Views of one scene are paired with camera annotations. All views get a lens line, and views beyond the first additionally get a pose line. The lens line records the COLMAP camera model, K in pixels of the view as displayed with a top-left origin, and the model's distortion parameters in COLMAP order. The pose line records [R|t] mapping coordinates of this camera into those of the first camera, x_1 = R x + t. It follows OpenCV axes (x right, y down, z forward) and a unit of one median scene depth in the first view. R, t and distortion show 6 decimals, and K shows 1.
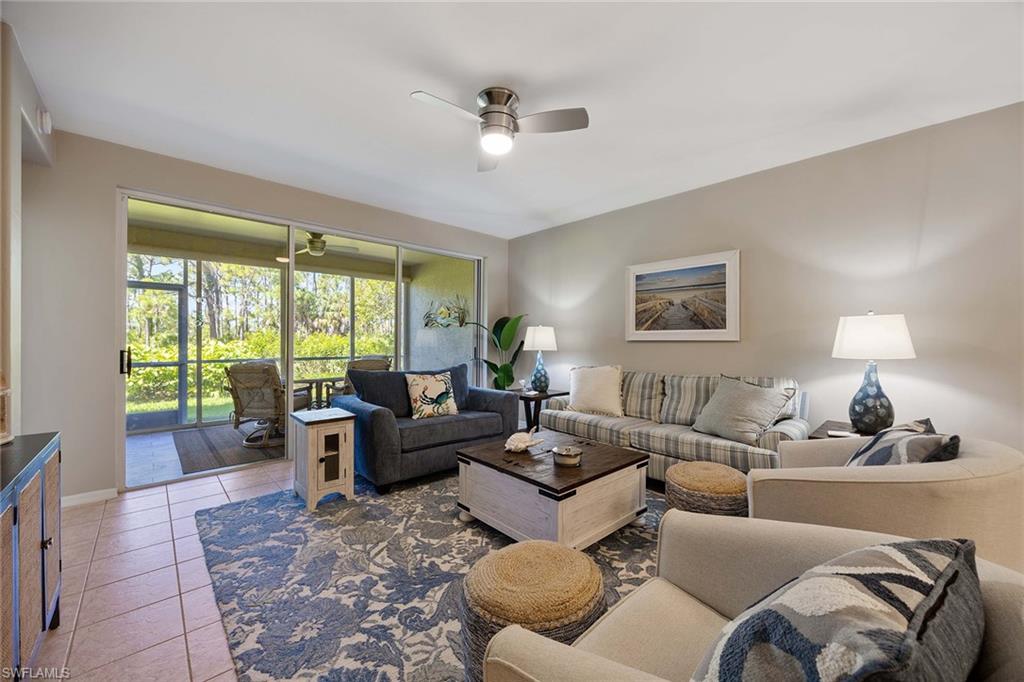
lens RADIAL K [[390.5, 0, 513.8], [0, 390.5, 338.2], [0, 0, 1]] dist [-0.005677, 0.000598]
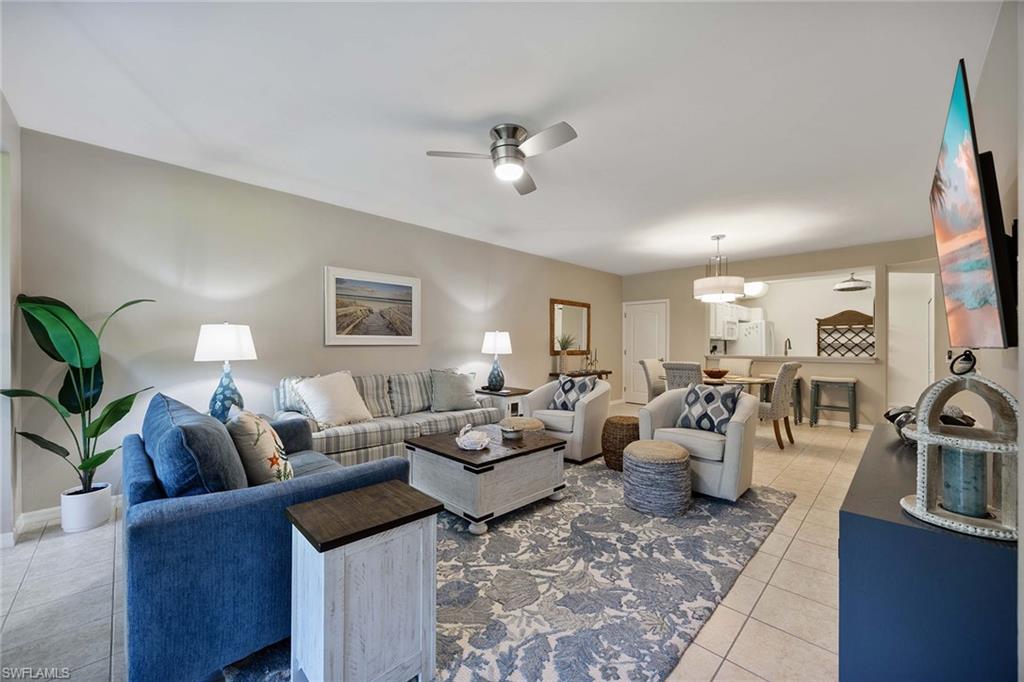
lens RADIAL K [[390.5, 0, 512.9], [0, 390.5, 342.8], [0, 0, 1]] dist [-0.005677, 0.000598]
pose [[-0.028889, 0.000675, 0.999582, -0.790899], [-0.007378, 0.999972, -0.000888, -0.001981], [-0.999555, -0.007400, -0.028883, 0.688491]]
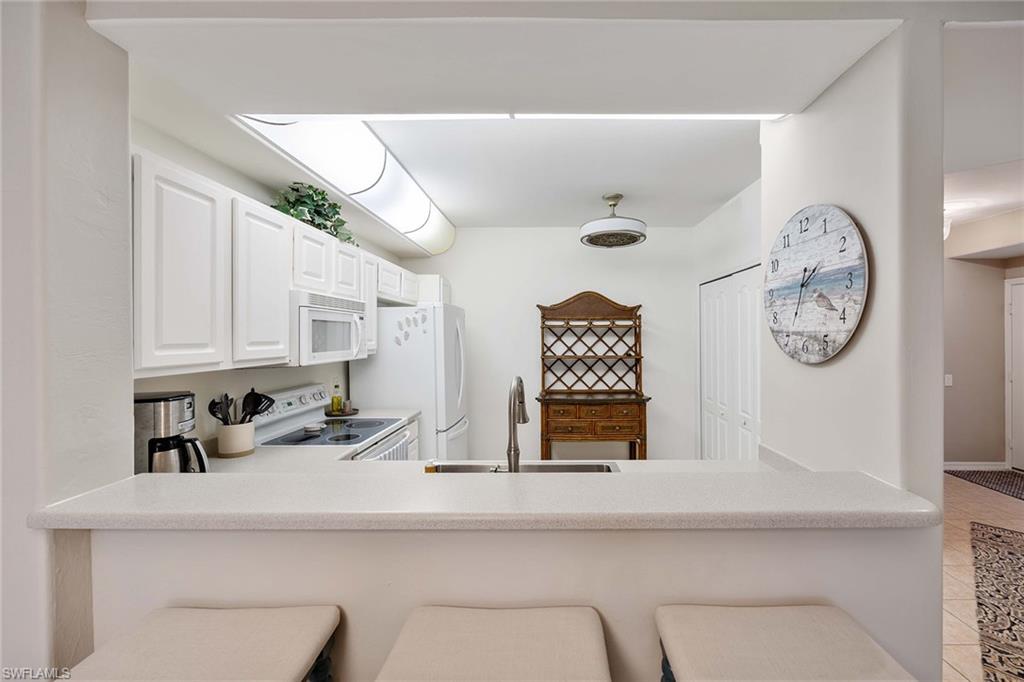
lens RADIAL K [[410.0, 0, 544.6], [0, 410.0, 339.7], [0, 0, 1]] dist [0.001191, -0.000475]
pose [[-0.723288, -0.011018, 0.690459, 0.700498], [-0.005999, 0.999935, 0.009672, -0.076050], [-0.690520, 0.002853, -0.723307, -0.379096]]
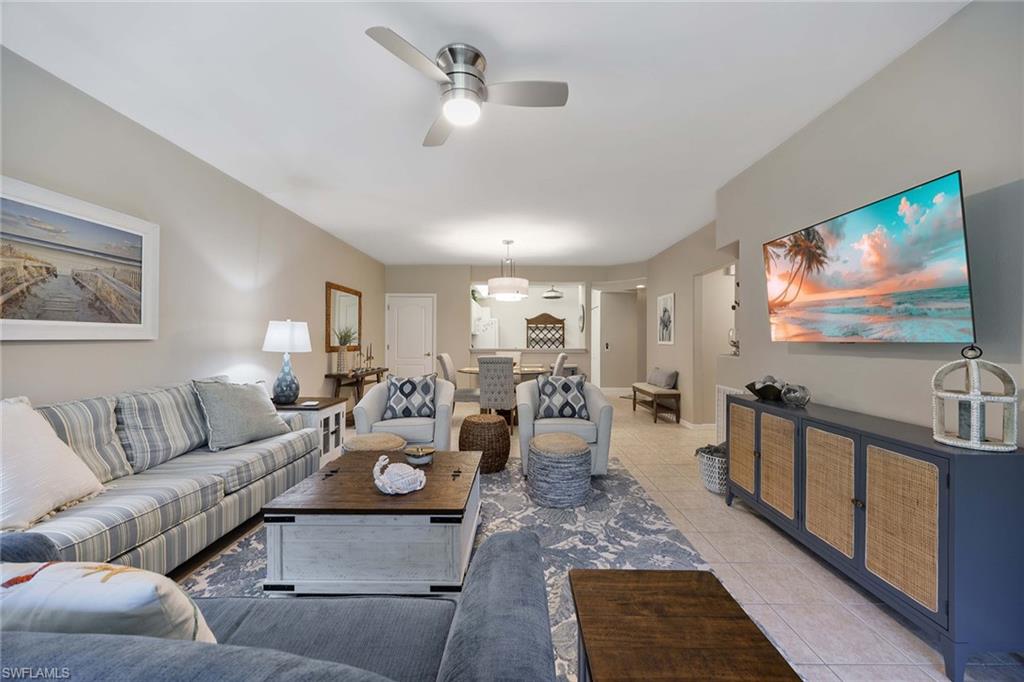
lens RADIAL K [[390.5, 0, 512.3], [0, 390.5, 338.3], [0, 0, 1]] dist [-0.005677, 0.000598]
pose [[-0.723113, -0.004433, 0.690716, -0.483452], [-0.009522, 0.999948, -0.003552, -0.000238], [-0.690664, -0.009145, -0.723118, 1.038914]]
